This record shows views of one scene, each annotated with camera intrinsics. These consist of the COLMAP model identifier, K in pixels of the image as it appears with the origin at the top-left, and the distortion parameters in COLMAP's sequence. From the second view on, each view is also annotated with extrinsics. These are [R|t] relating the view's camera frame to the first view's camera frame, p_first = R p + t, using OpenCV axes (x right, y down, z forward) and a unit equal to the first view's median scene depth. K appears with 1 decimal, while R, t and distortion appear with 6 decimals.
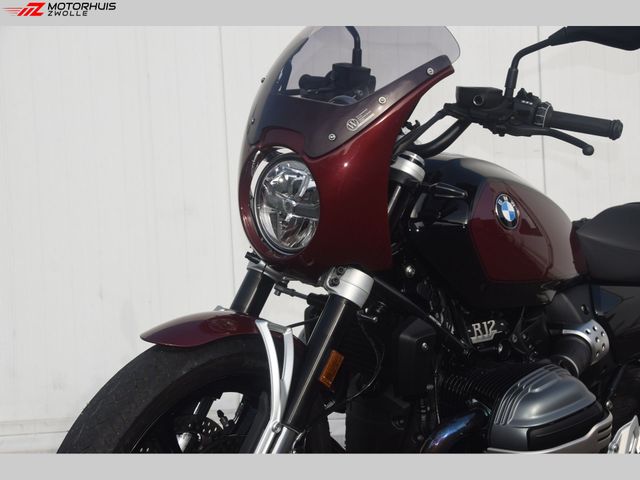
lens RADIAL K [[1362.6, 0, 316.6], [0, 1362.6, 241.8], [0, 0, 1]] dist [0.492635, 0.000000]
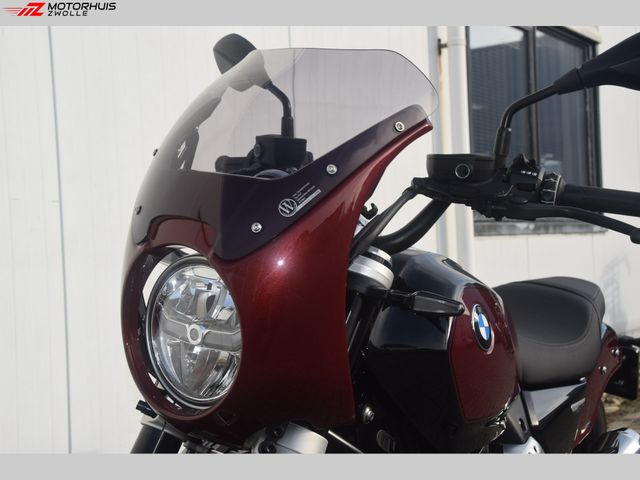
lens RADIAL K [[974.1, 0, 319.1], [0, 974.1, 241.6], [0, 0, 1]] dist [0.099595, 0.000000]
pose [[0.997158, -0.036011, 0.066179, 0.009247], [0.040686, 0.996668, -0.070698, -0.033505], [-0.063412, 0.073190, 0.995300, 0.497255]]
